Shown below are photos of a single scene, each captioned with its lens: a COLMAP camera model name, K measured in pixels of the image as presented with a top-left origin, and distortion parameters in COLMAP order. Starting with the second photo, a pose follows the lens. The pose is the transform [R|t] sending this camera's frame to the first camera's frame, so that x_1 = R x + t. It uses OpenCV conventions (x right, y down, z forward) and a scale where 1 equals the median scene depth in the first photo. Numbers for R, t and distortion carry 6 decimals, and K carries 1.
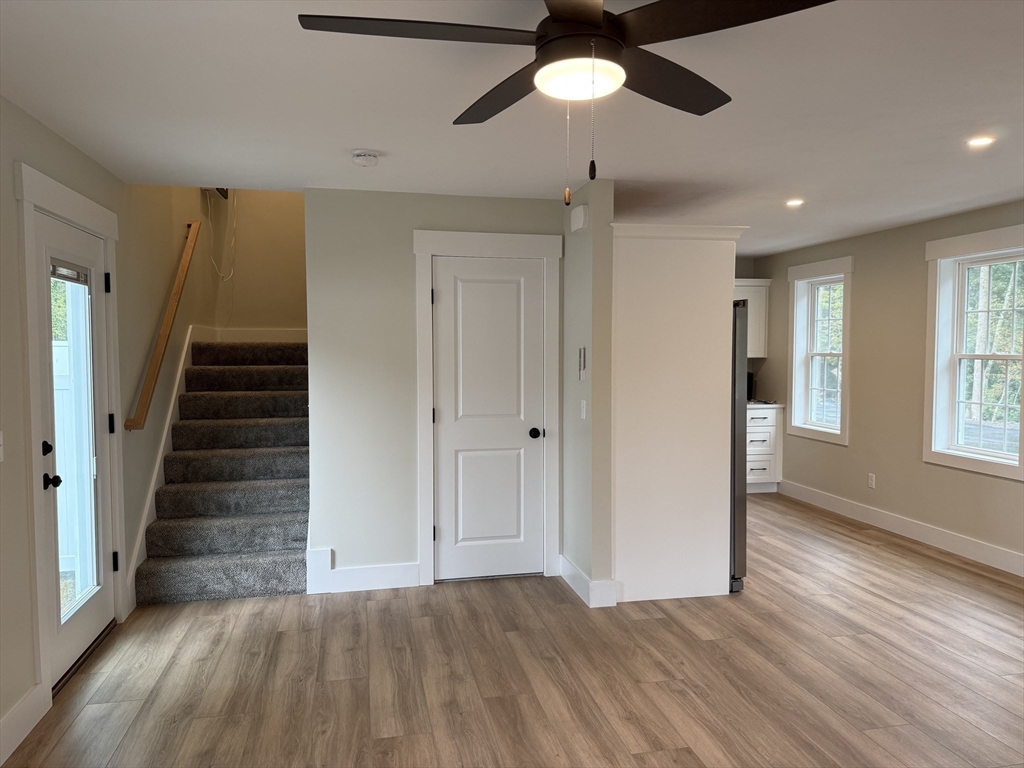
lens RADIAL K [[750.0, 0, 492.1], [0, 750.0, 389.4], [0, 0, 1]] dist [0.132289, -0.161361]
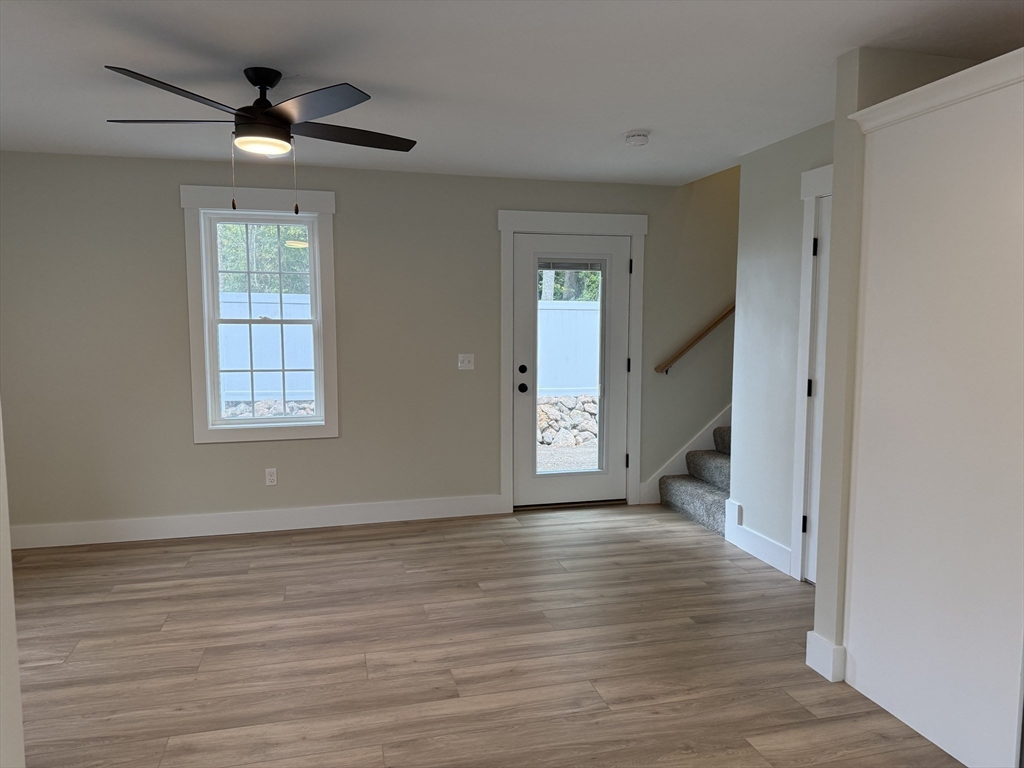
lens RADIAL K [[717.7, 0, 512.0], [0, 717.7, 384.0], [0, 0, 1]] dist [0.013159, 0.001082]
pose [[0.042074, 0.088085, -0.995224, 0.863773], [-0.068795, 0.993997, 0.085068, -0.018799], [0.996743, 0.064887, 0.047881, 0.742839]]
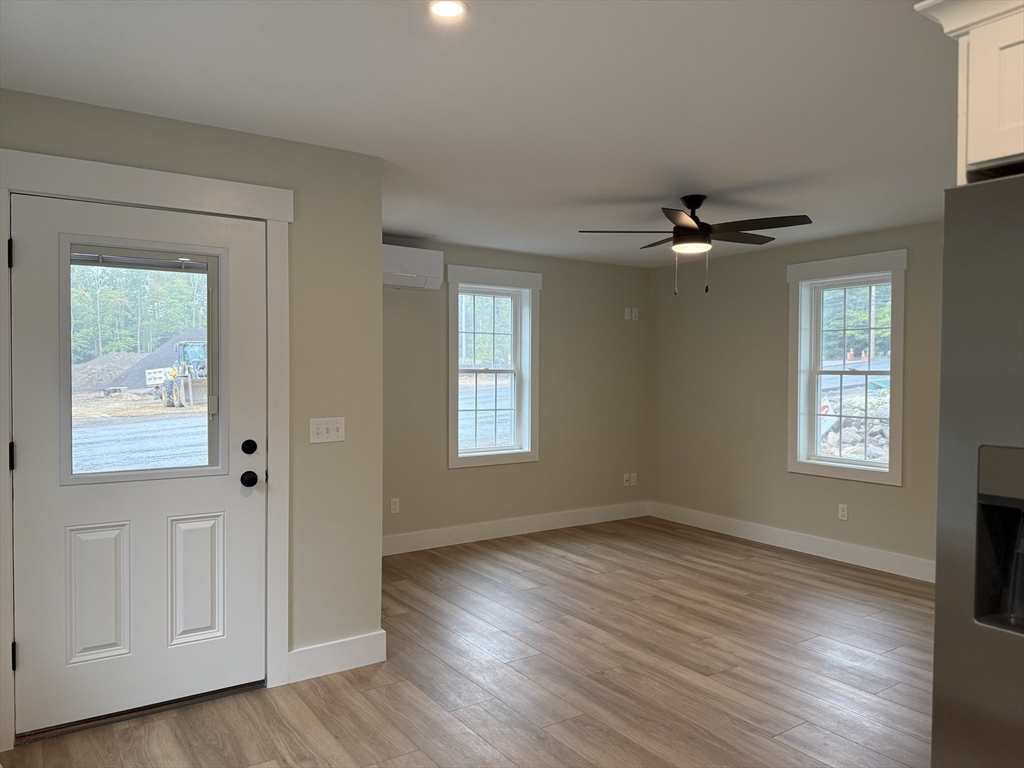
lens RADIAL K [[717.7, 0, 512.0], [0, 717.7, 384.0], [0, 0, 1]] dist [0.013159, 0.001082]
pose [[-0.925409, 0.003213, -0.378956, 0.732590], [-0.030848, 0.996007, 0.083776, -0.066902], [0.377712, 0.089217, -0.921615, 1.421070]]
